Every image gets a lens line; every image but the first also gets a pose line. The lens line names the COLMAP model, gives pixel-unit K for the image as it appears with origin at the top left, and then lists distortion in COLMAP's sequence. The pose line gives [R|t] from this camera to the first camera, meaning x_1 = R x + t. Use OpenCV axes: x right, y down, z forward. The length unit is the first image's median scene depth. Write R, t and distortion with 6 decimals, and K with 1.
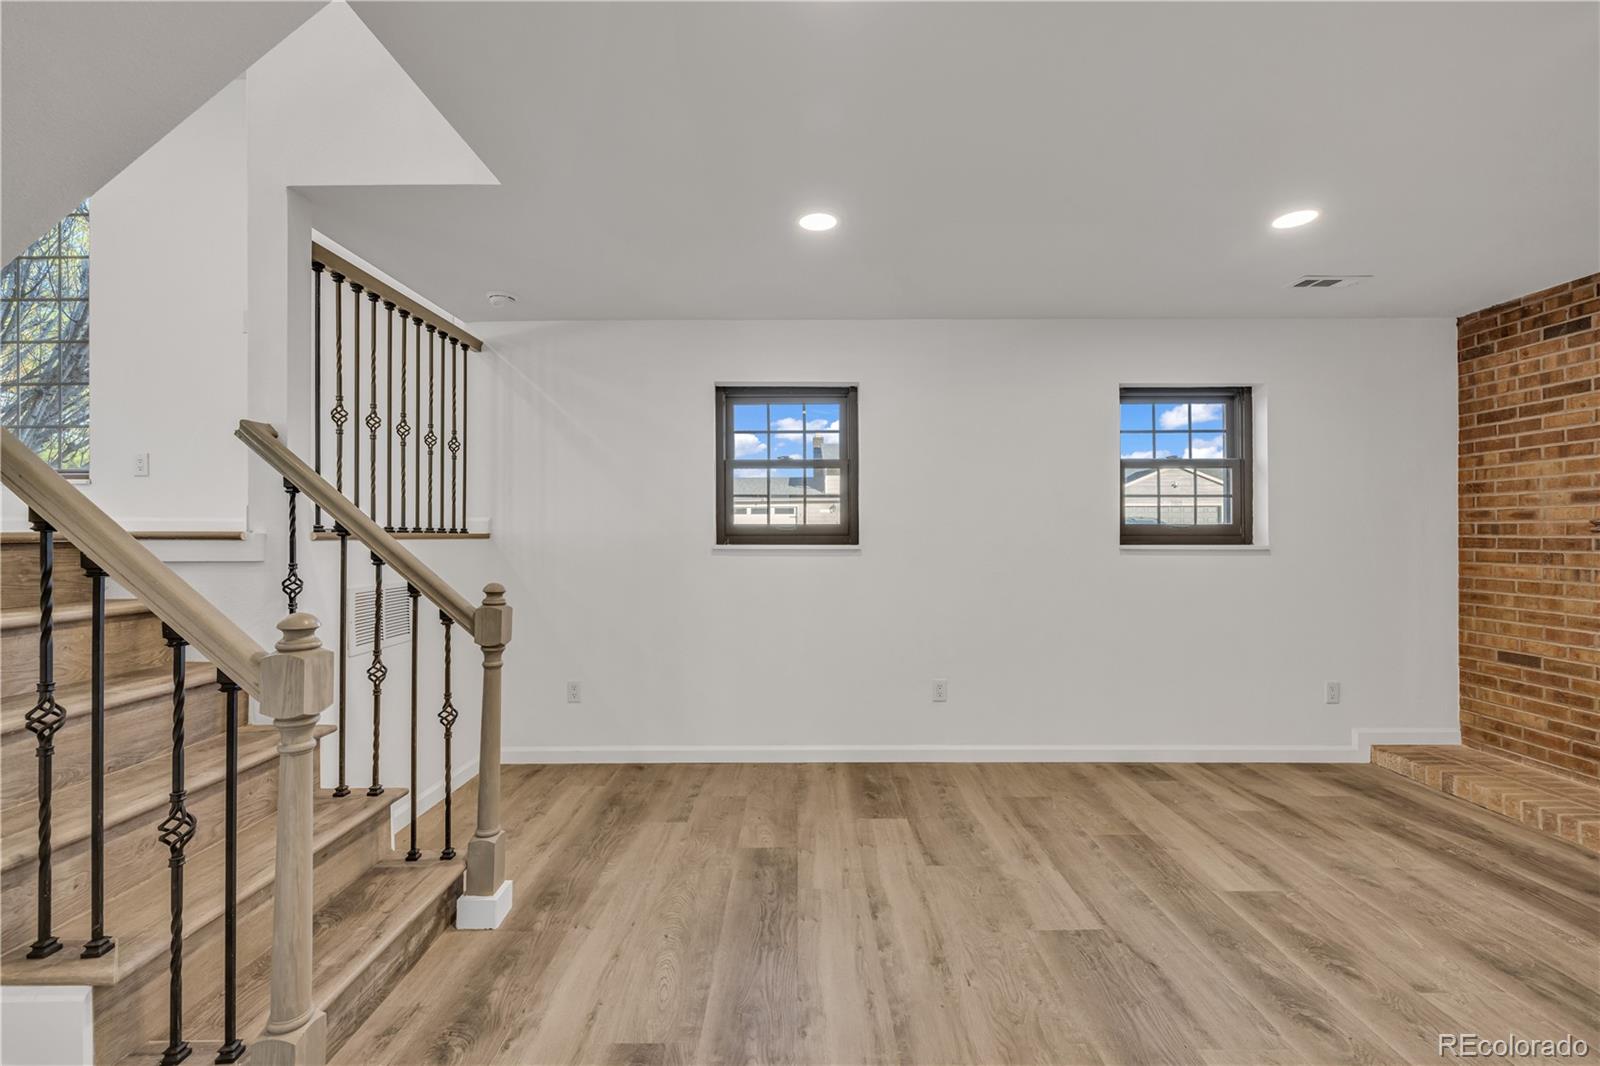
lens RADIAL K [[671.7, 0, 798.7], [0, 671.7, 535.6], [0, 0, 1]] dist [0.000095, 0.000112]
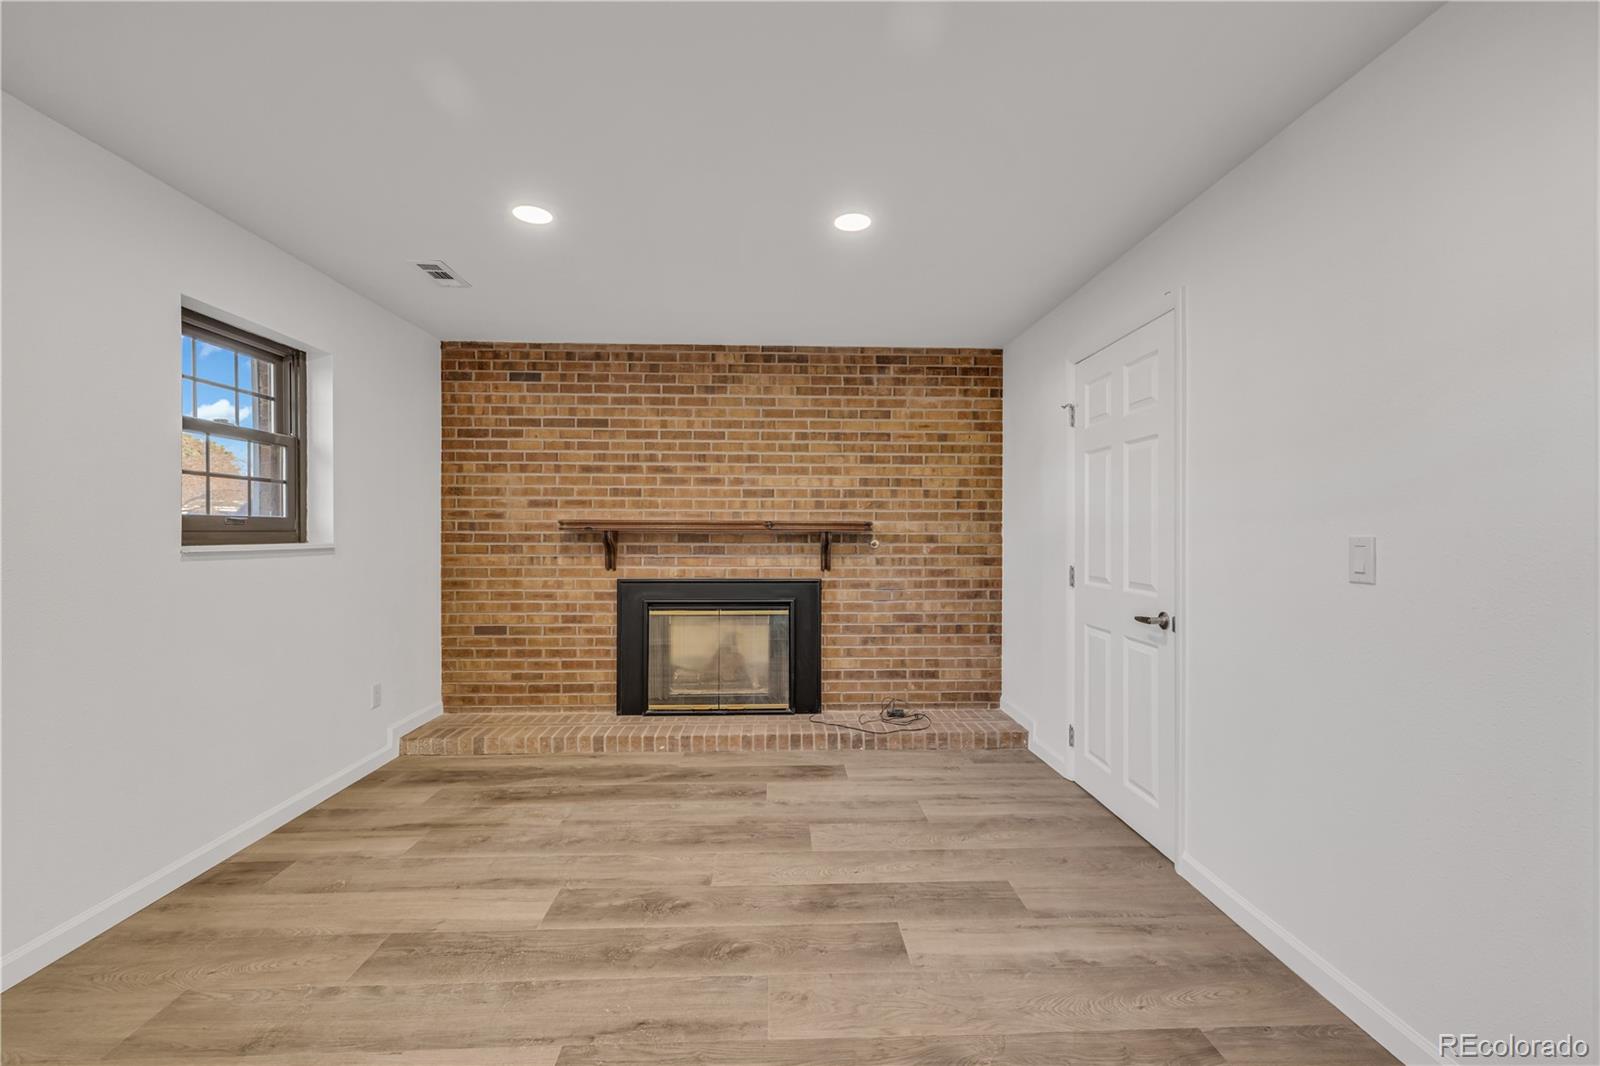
lens RADIAL K [[671.7, 0, 799.0], [0, 671.7, 531.5], [0, 0, 1]] dist [0.000095, 0.000112]
pose [[-0.039725, -0.000420, 0.999211, -0.210554], [-0.001047, 0.999999, 0.000379, -0.001417], [-0.999210, -0.001031, -0.039725, 0.493957]]
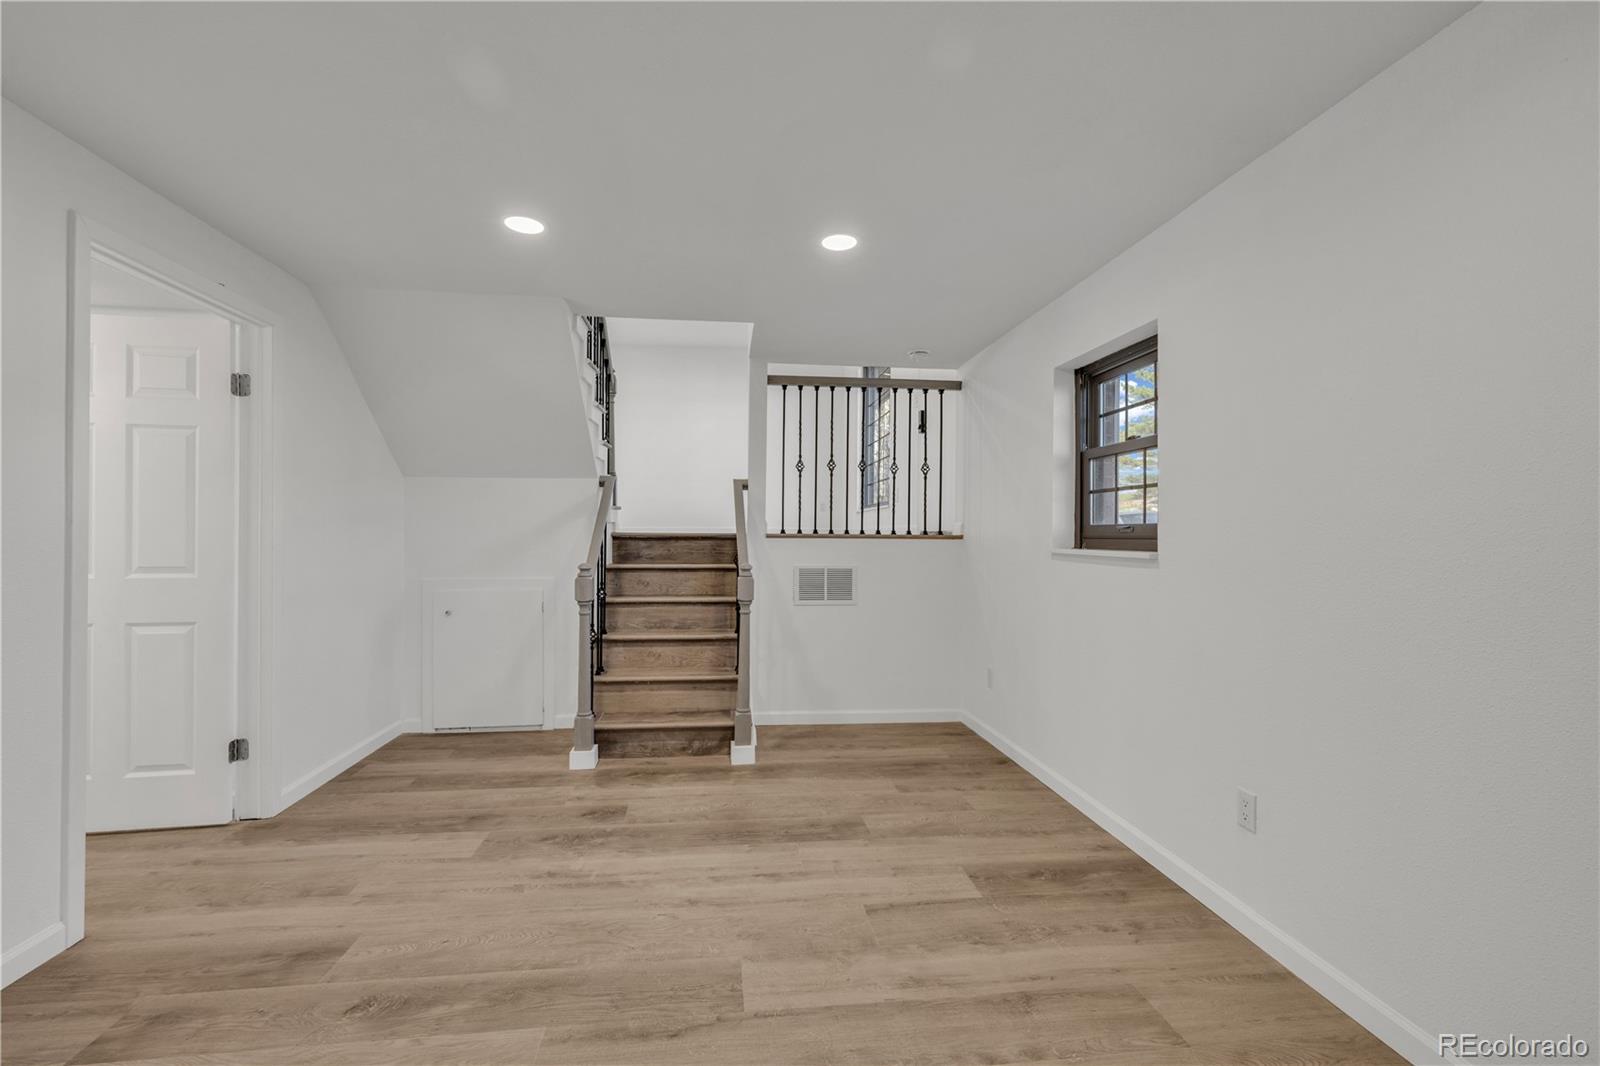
lens RADIAL K [[671.7, 0, 798.1], [0, 671.7, 532.3], [0, 0, 1]] dist [0.000095, 0.000112]
pose [[0.122025, -0.004732, -0.992516, 0.833434], [-0.005707, 0.999969, -0.005469, 0.000201], [0.992511, 0.006332, 0.121994, 0.623937]]
